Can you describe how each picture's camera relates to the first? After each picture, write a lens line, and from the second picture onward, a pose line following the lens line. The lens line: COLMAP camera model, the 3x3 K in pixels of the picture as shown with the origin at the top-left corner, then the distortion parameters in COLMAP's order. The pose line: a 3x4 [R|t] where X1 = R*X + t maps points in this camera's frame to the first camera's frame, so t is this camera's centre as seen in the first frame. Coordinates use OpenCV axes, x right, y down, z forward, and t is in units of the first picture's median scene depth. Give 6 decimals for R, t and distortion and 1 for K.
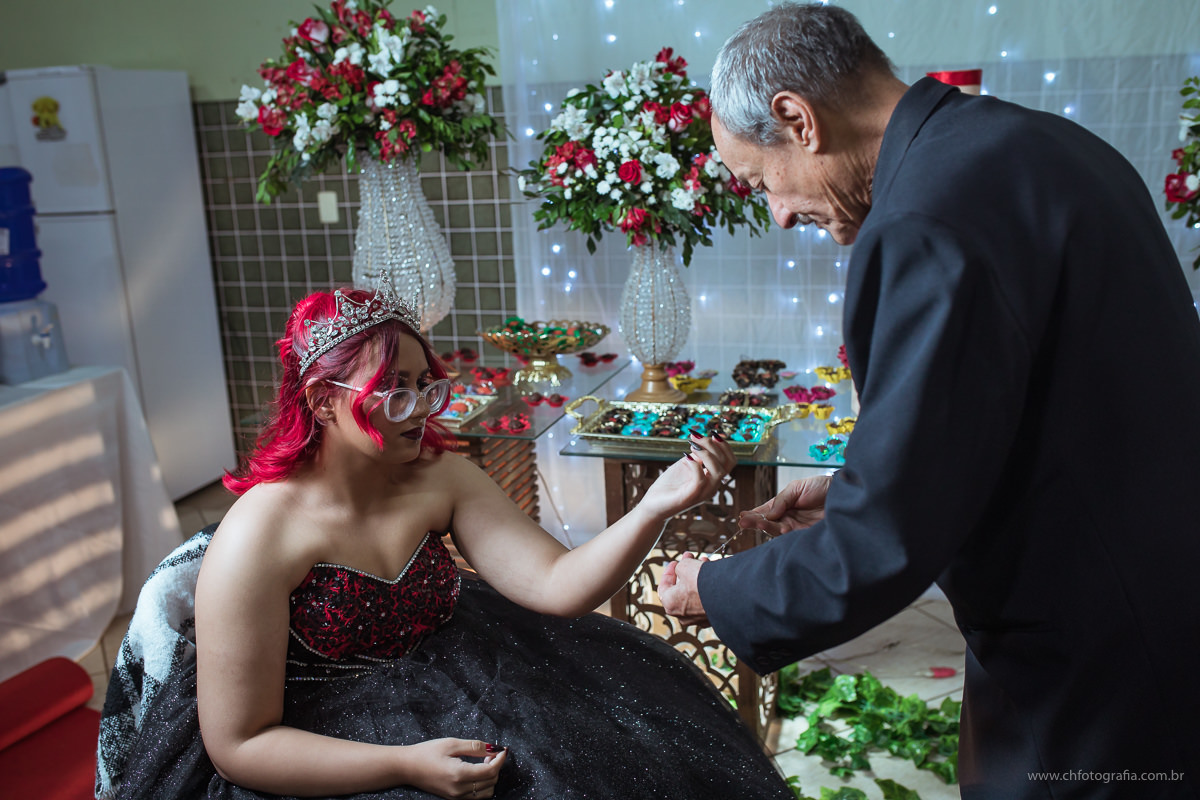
lens RADIAL K [[1140.1, 0, 600.0], [0, 1140.1, 400.0], [0, 0, 1]] dist [-0.065185, 0.092962]
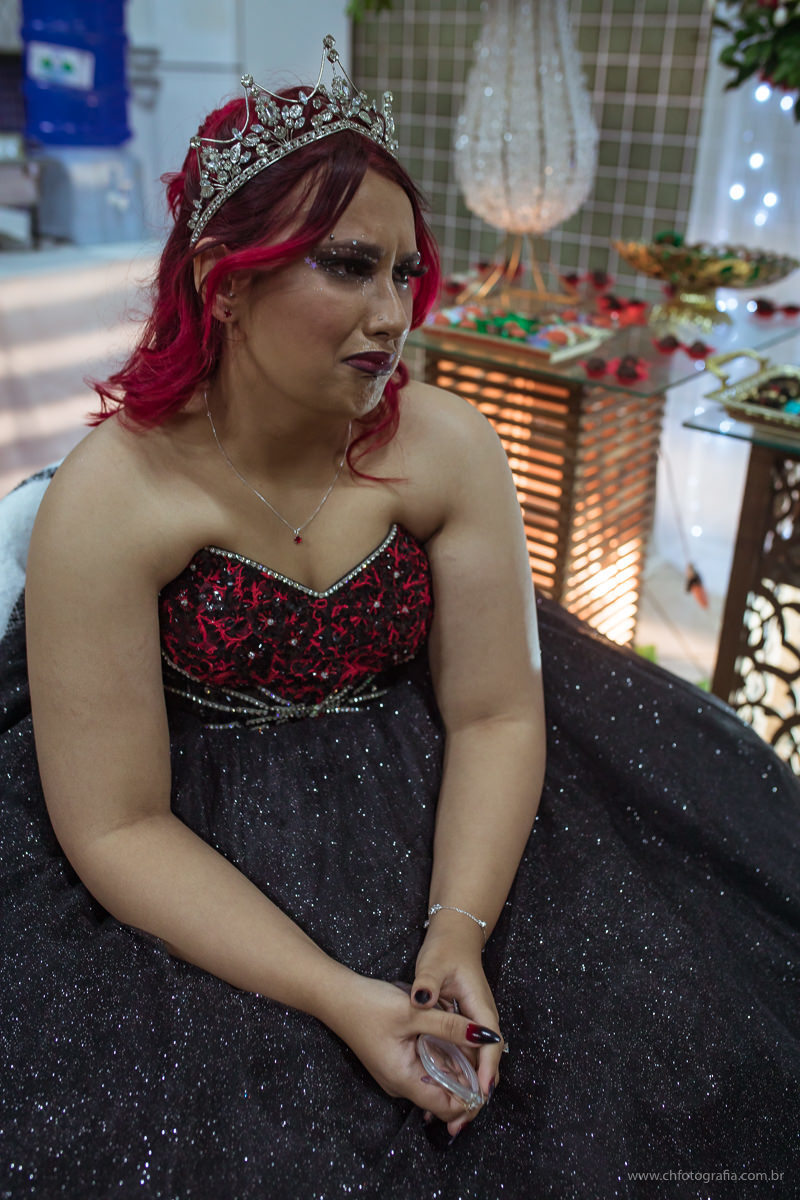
lens RADIAL K [[916.6, 0, 397.9], [0, 916.6, 557.5], [0, 0, 1]] dist [-0.072127, -0.000852]
pose [[0.899137, 0.234743, -0.369389, 0.027257], [-0.146521, 0.956742, 0.251349, 0.006040], [0.412413, -0.171874, 0.894637, 0.417647]]
